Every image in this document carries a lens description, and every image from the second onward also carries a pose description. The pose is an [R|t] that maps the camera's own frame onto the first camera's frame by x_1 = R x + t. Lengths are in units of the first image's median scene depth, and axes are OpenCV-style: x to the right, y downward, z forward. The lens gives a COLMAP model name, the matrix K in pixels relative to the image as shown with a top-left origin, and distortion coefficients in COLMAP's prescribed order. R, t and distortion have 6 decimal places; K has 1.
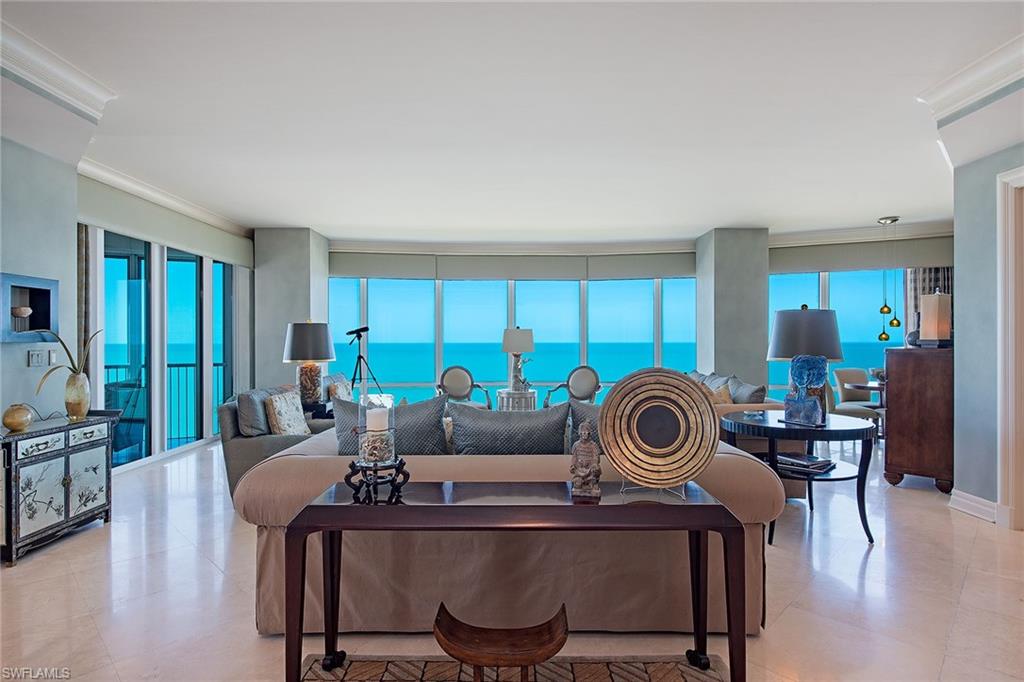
lens RADIAL K [[530.0, 0, 515.9], [0, 530.0, 340.8], [0, 0, 1]] dist [-0.008305, -0.000937]
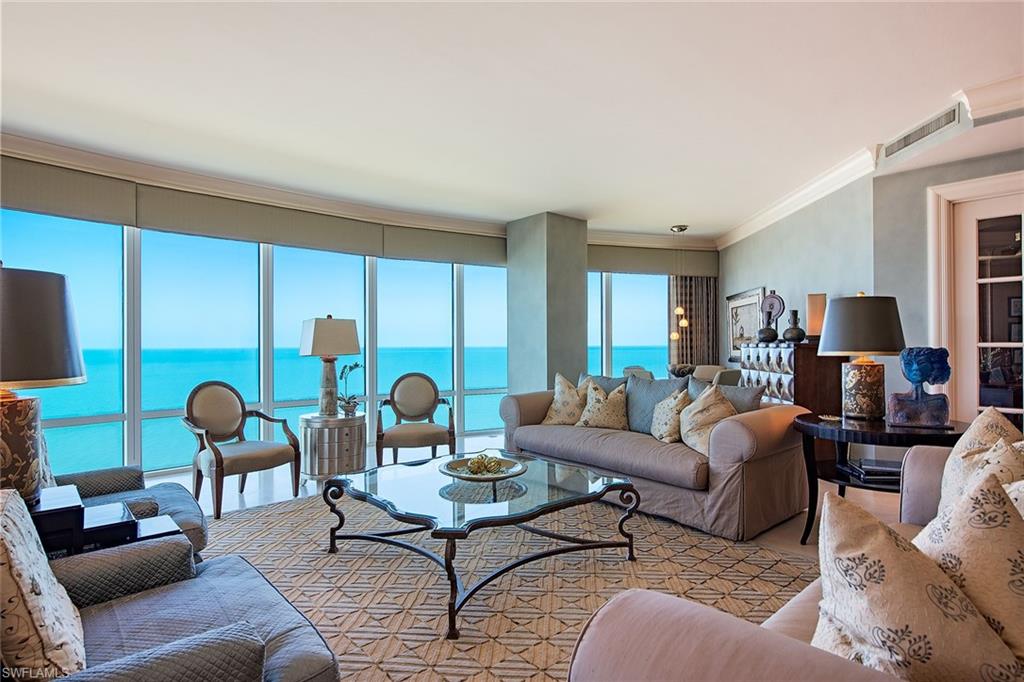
lens RADIAL K [[530.0, 0, 516.9], [0, 530.0, 341.8], [0, 0, 1]] dist [-0.008305, -0.000937]
pose [[0.747749, 0.001626, 0.663980, -0.250314], [0.002712, 0.999981, -0.005504, 0.009912], [-0.663976, 0.005917, 0.747730, 0.376096]]
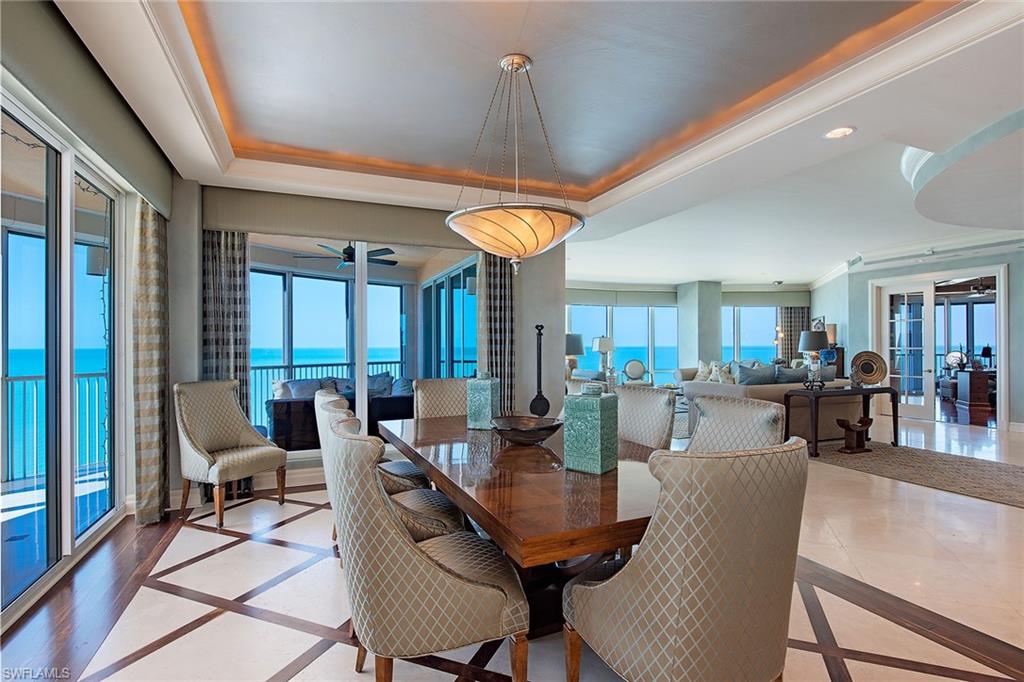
lens RADIAL K [[504.2, 0, 513.1], [0, 504.2, 348.0], [0, 0, 1]] dist [0.000370, -0.000058]
pose [[0.923772, -0.005218, 0.382908, -0.845366], [0.003453, 0.999980, 0.005296, 0.001331], [-0.382928, -0.003570, 0.923771, -0.320906]]
